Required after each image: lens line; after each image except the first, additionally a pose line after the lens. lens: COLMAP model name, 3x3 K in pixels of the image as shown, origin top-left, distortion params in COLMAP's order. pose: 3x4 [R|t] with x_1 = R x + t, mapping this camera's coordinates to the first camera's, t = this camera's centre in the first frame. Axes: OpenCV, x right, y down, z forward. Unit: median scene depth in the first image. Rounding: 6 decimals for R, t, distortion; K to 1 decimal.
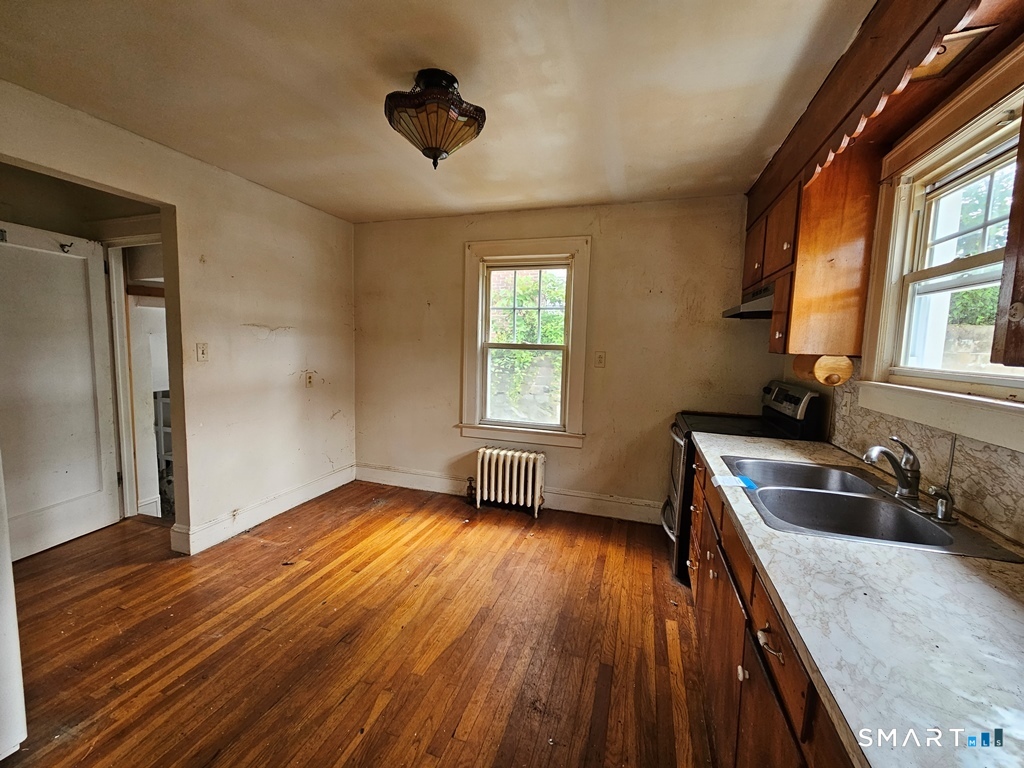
lens RADIAL K [[417.7, 0, 509.2], [0, 417.7, 382.3], [0, 0, 1]] dist [0.000104, 0.000123]
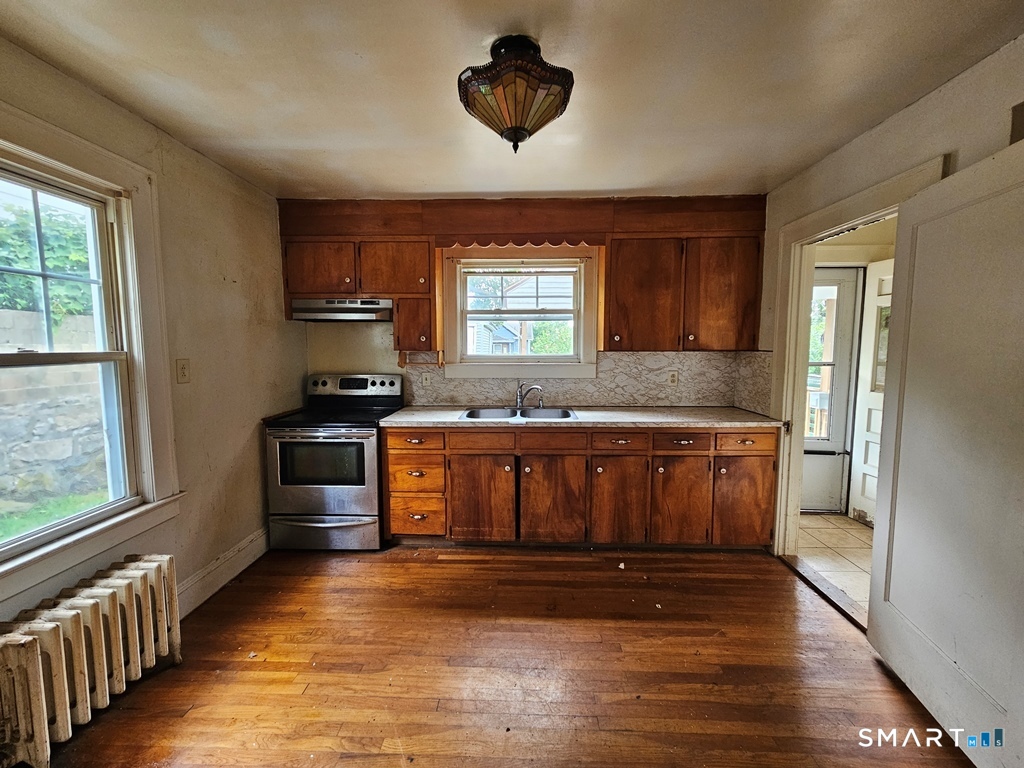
lens RADIAL K [[417.7, 0, 511.5], [0, 417.7, 381.0], [0, 0, 1]] dist [0.000104, 0.000123]
pose [[-0.277560, -0.104707, 0.954985, -0.630293], [0.086051, 0.987338, 0.133265, -0.093989], [-0.956847, 0.119167, -0.265036, 0.773116]]
